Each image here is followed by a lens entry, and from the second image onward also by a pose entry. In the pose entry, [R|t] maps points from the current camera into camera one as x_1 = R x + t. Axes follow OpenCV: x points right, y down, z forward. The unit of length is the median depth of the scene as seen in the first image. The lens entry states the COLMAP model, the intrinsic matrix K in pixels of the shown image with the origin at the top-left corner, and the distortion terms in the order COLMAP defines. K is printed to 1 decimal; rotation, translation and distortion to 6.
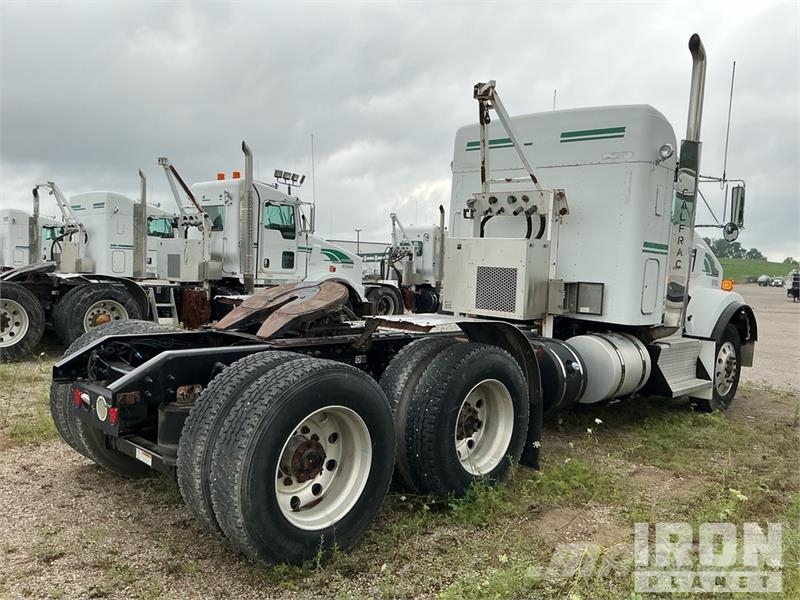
lens RADIAL K [[664.2, 0, 397.3], [0, 664.2, 299.4], [0, 0, 1]] dist [0.054548, -0.077553]
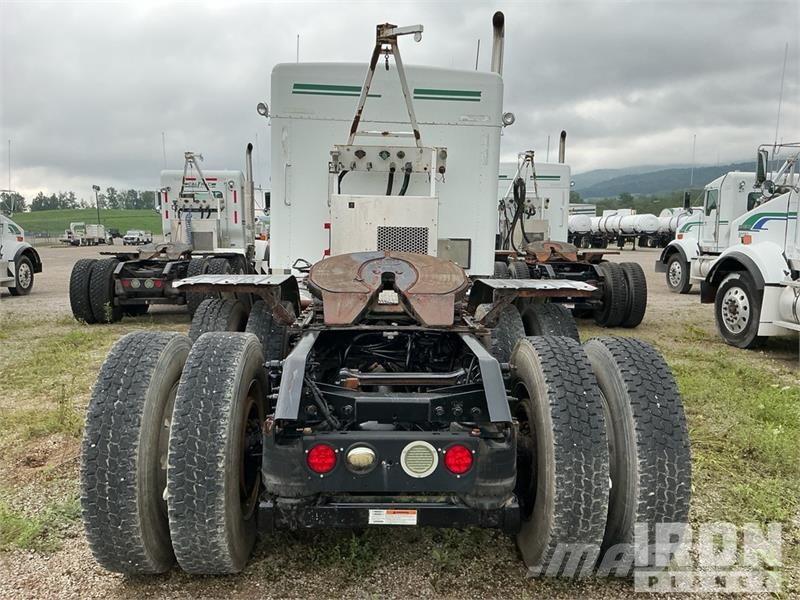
lens RADIAL K [[664.2, 0, 400.7], [0, 664.2, 305.4], [0, 0, 1]] dist [0.054548, -0.077553]
pose [[0.683041, -0.114297, 0.721381, -0.536186], [0.061672, 0.993178, 0.098967, -0.029936], [-0.727771, -0.023109, 0.685430, 0.336075]]
